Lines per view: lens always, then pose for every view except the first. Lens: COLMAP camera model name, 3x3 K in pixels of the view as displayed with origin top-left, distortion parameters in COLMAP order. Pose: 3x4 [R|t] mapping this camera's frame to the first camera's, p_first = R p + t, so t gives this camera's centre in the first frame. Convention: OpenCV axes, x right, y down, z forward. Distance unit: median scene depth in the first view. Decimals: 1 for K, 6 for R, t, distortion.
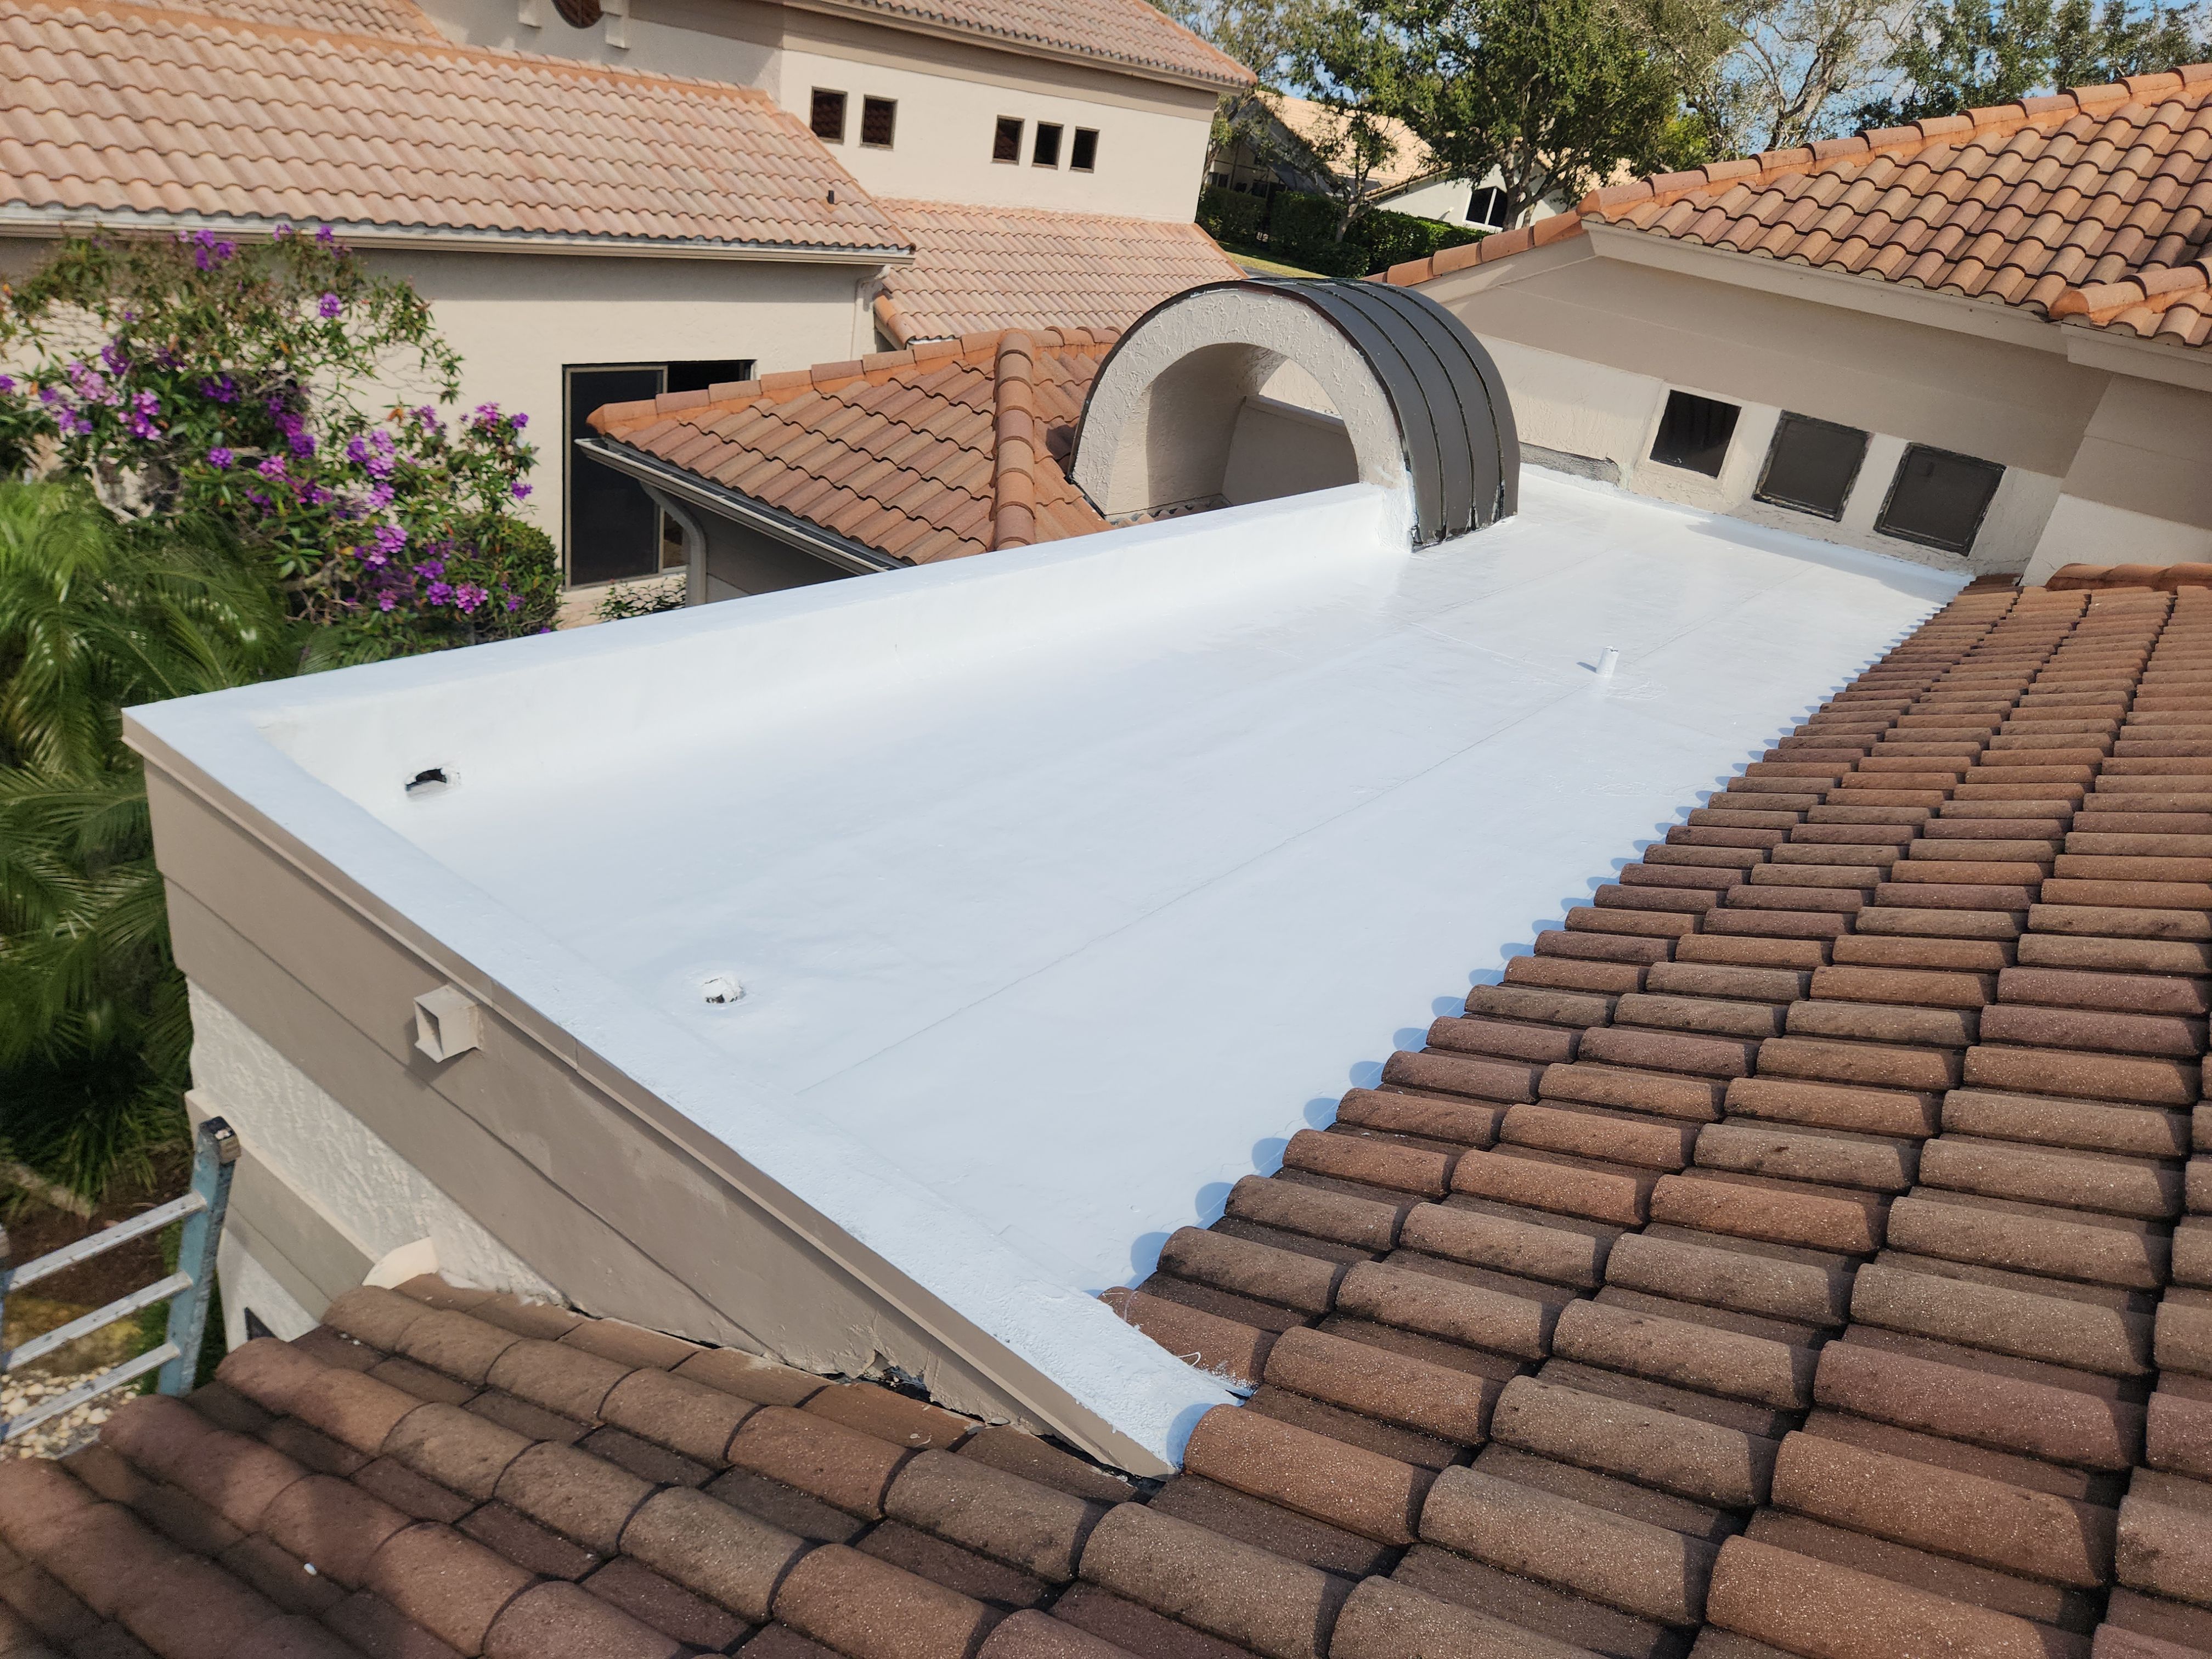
lens RADIAL K [[1452.0, 0, 1128.8], [0, 1452.0, 815.1], [0, 0, 1]] dist [0.070439, -0.061901]
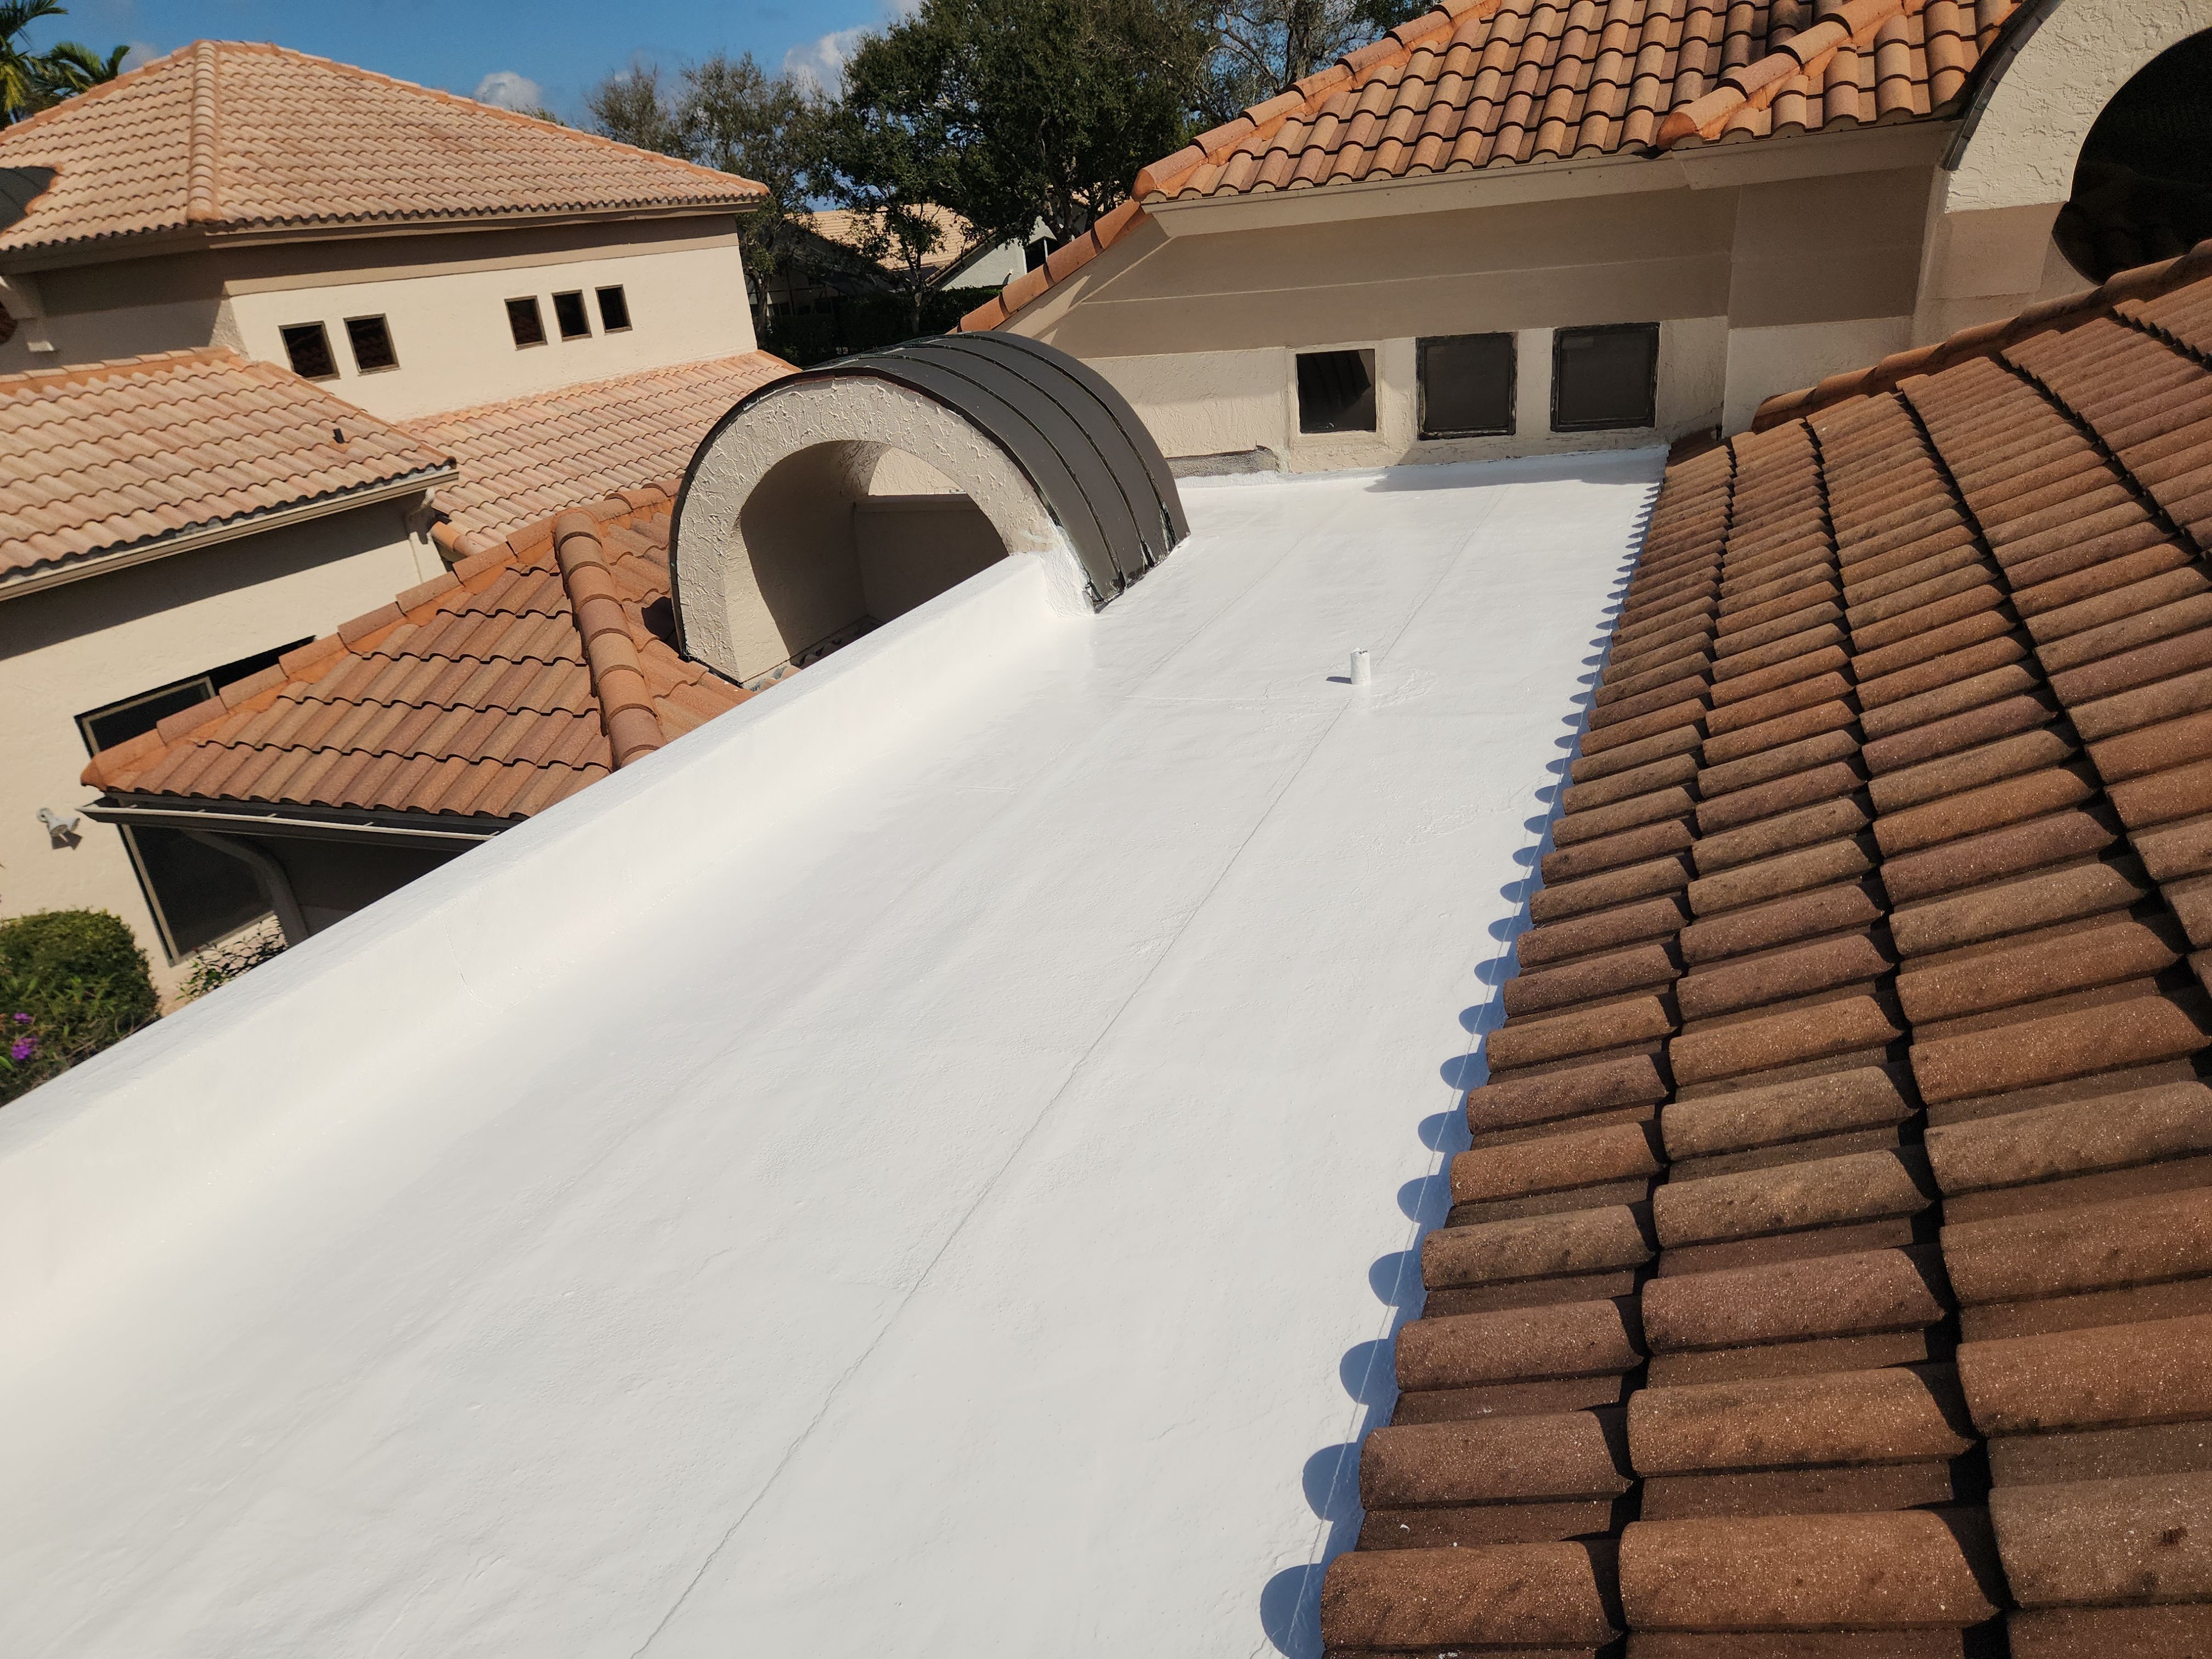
lens RADIAL K [[1452.5, 0, 1094.3], [0, 1452.5, 849.5], [0, 0, 1]] dist [0.071131, -0.060459]
pose [[0.931391, -0.338774, 0.133201, 0.027194], [0.343664, 0.938974, -0.014910, -0.030613], [-0.120021, 0.059663, 0.990977, 0.133696]]
